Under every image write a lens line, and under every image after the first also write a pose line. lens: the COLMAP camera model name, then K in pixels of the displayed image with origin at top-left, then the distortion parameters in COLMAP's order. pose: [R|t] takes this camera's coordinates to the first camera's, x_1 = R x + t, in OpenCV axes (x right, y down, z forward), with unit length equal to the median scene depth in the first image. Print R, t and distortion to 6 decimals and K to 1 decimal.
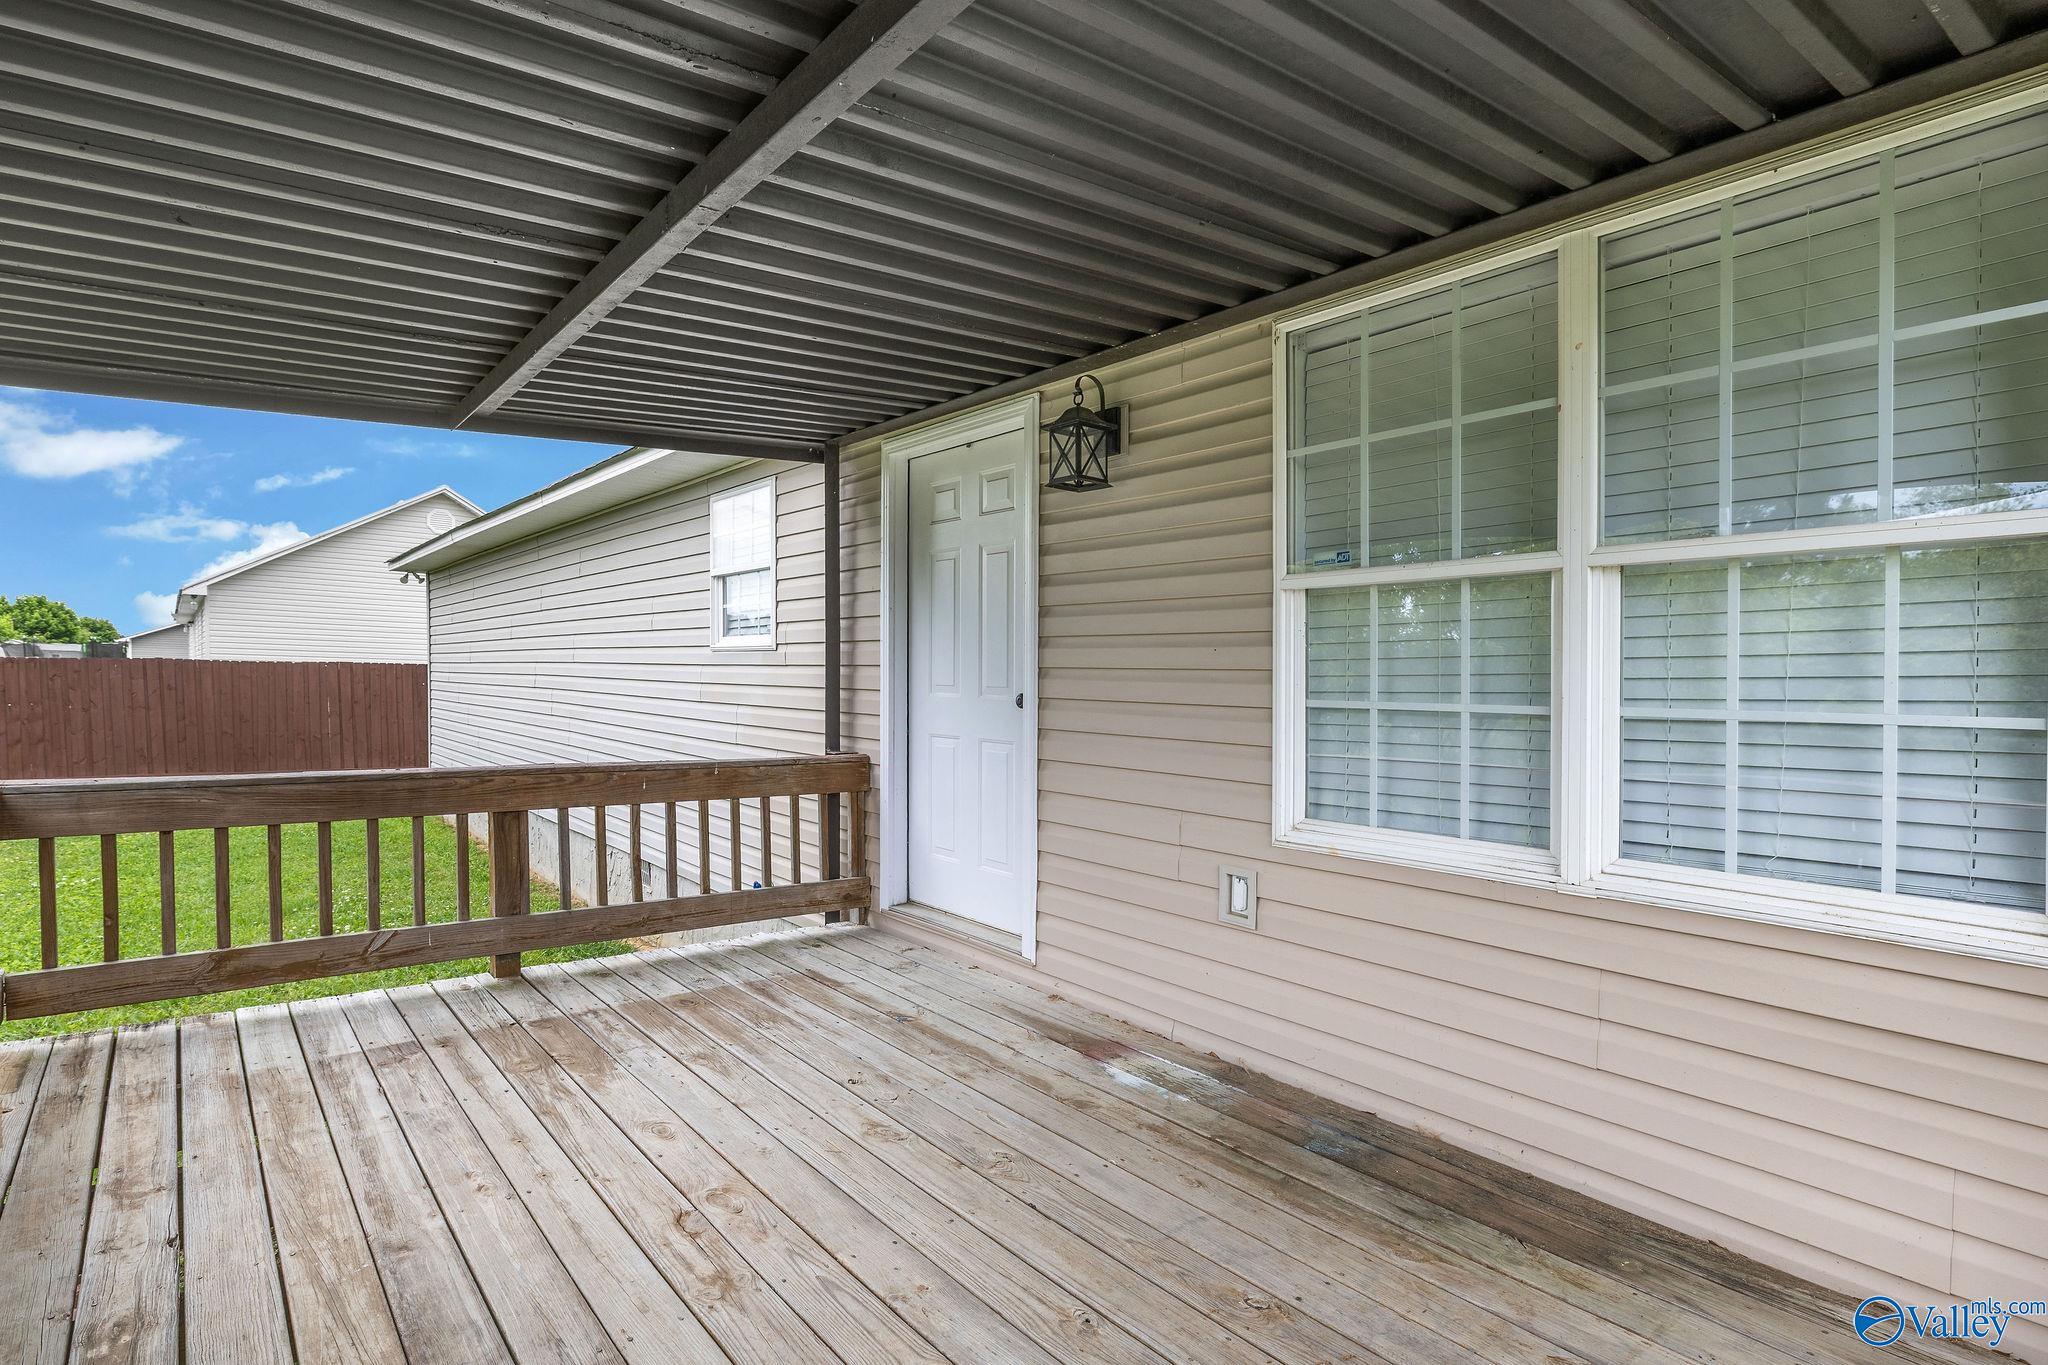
lens RADIAL K [[1070.6, 0, 1024.0], [0, 1070.6, 682.5], [0, 0, 1]] dist [-0.000244, -0.000621]
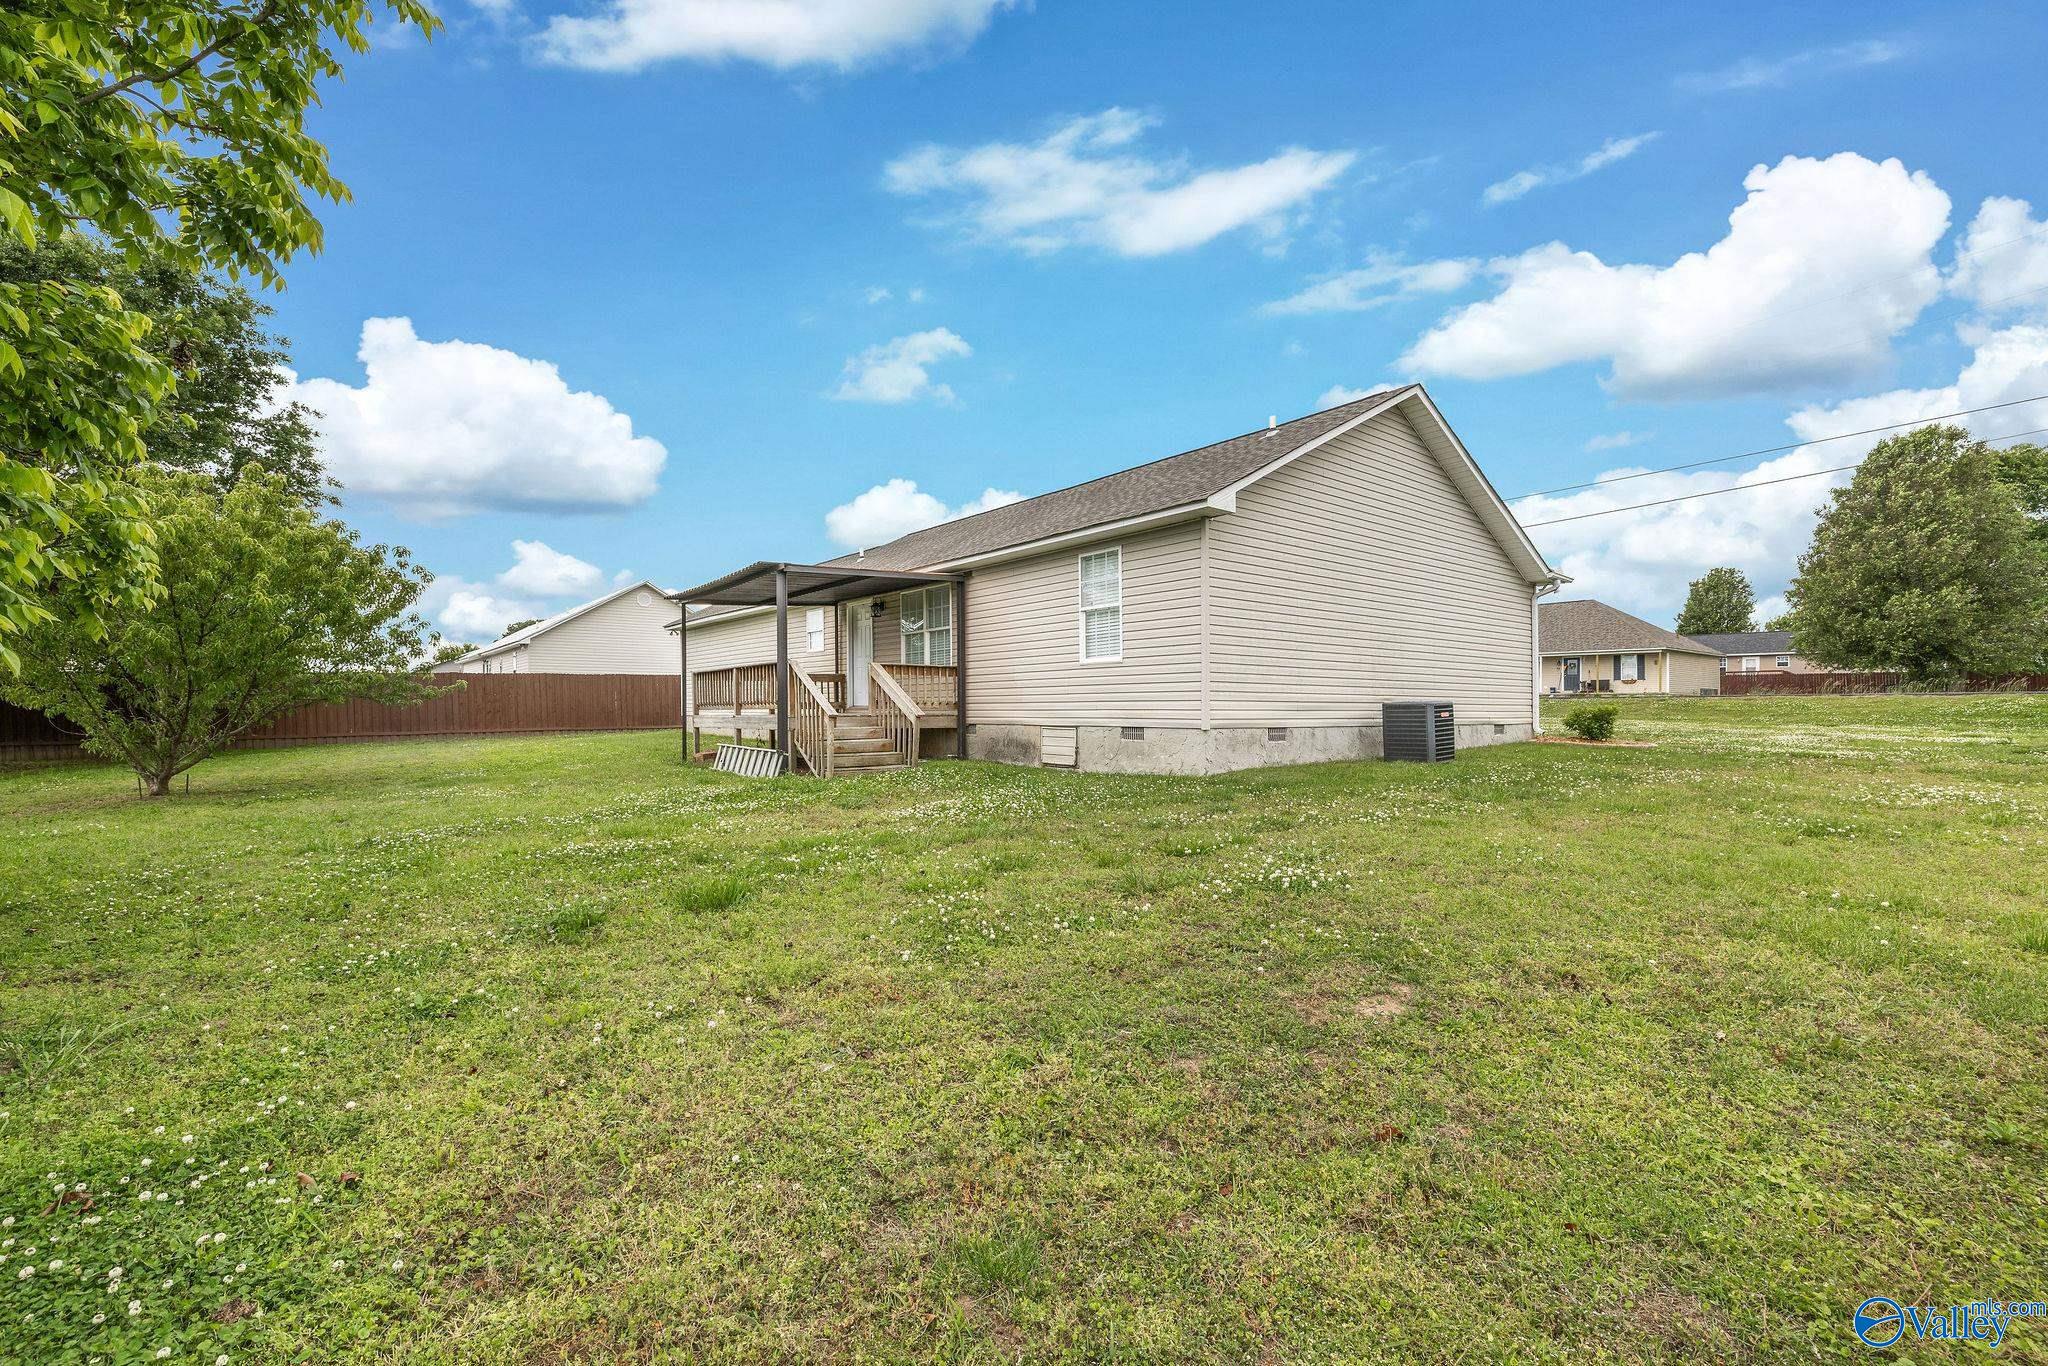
lens RADIAL K [[878.5, 0, 1032.0], [0, 878.5, 707.7], [0, 0, 1]] dist [0.002038, -0.000079]
pose [[0.999832, -0.013569, -0.012288, 0.682092], [0.013546, 0.999906, -0.001977, 0.231880], [0.012313, 0.001810, 0.999923, -2.661731]]
